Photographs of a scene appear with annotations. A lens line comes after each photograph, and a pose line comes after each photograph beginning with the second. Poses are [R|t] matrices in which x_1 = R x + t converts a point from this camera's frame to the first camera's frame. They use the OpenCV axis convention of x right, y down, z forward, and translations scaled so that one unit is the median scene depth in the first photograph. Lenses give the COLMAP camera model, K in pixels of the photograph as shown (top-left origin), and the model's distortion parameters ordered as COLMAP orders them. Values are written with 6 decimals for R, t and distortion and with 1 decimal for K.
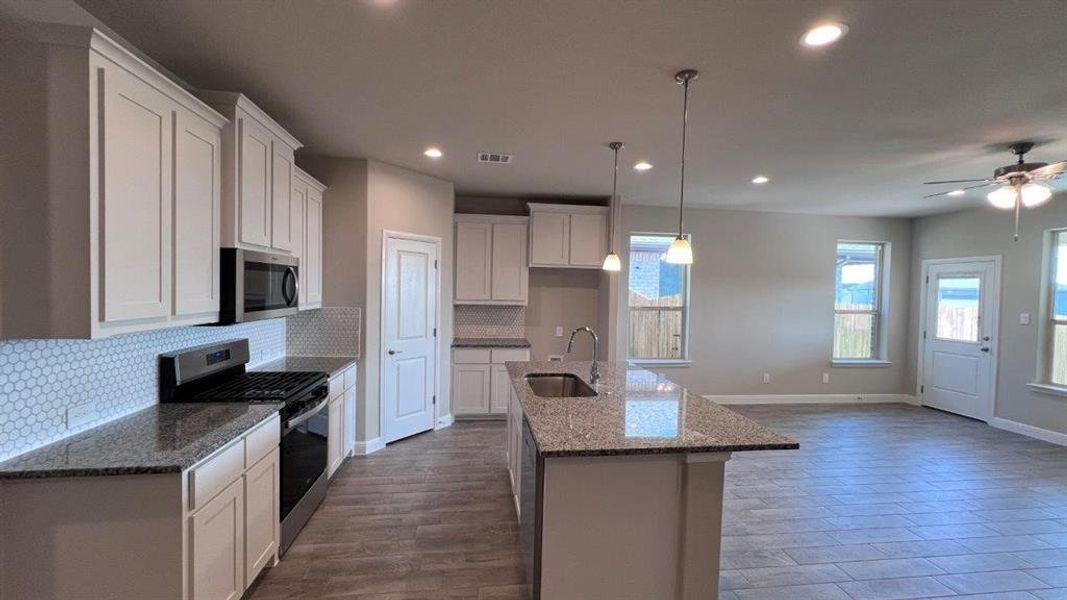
lens RADIAL K [[429.9, 0, 533.2], [0, 429.9, 300.6], [0, 0, 1]] dist [-0.000311, 0.000915]
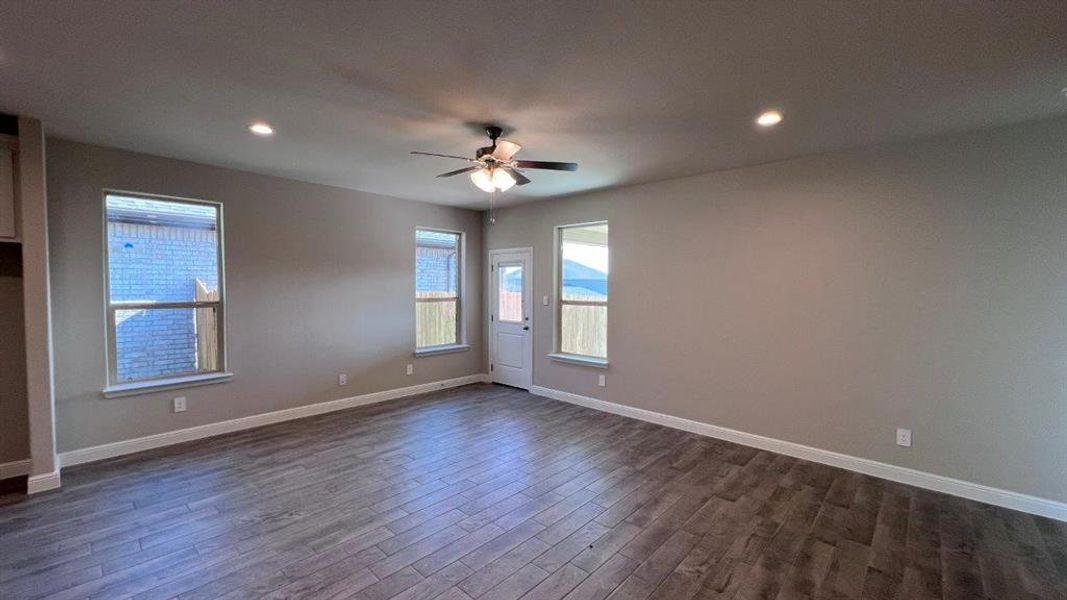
lens RADIAL K [[429.9, 0, 528.8], [0, 429.9, 300.2], [0, 0, 1]] dist [-0.000311, 0.000915]
pose [[0.772173, -0.037879, 0.634283, 0.296559], [0.027403, 0.999278, 0.026316, 0.007654], [-0.634822, -0.002939, 0.772653, 0.092584]]
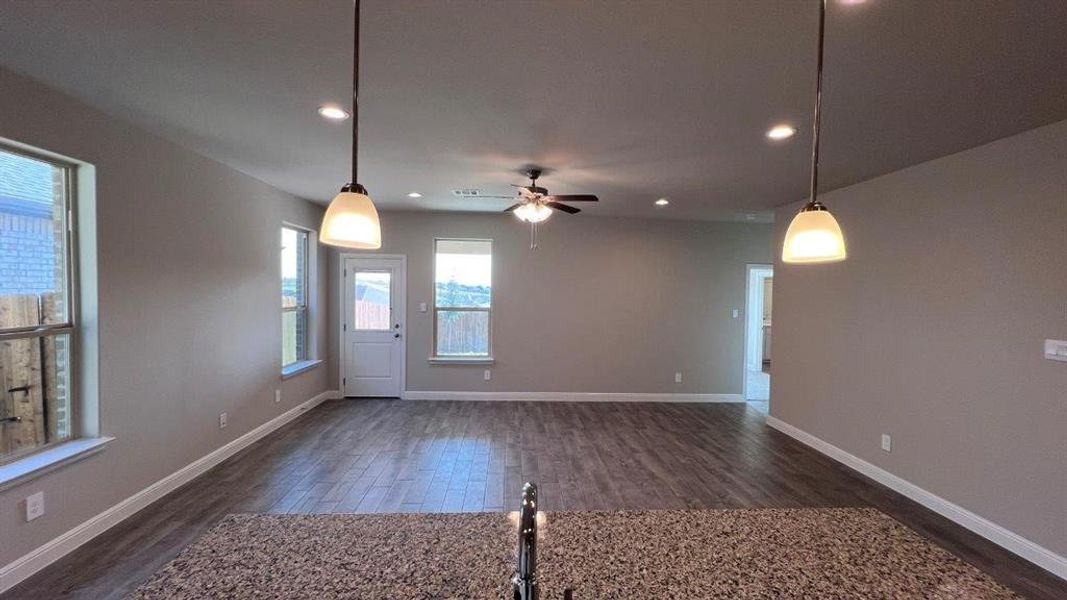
lens RADIAL K [[429.9, 0, 534.2], [0, 429.9, 301.0], [0, 0, 1]] dist [-0.000311, 0.000915]
pose [[0.082166, -0.045642, 0.995573, -0.057419], [0.010051, 0.998938, 0.044967, -0.024742], [-0.996568, 0.006312, 0.082537, 0.491172]]
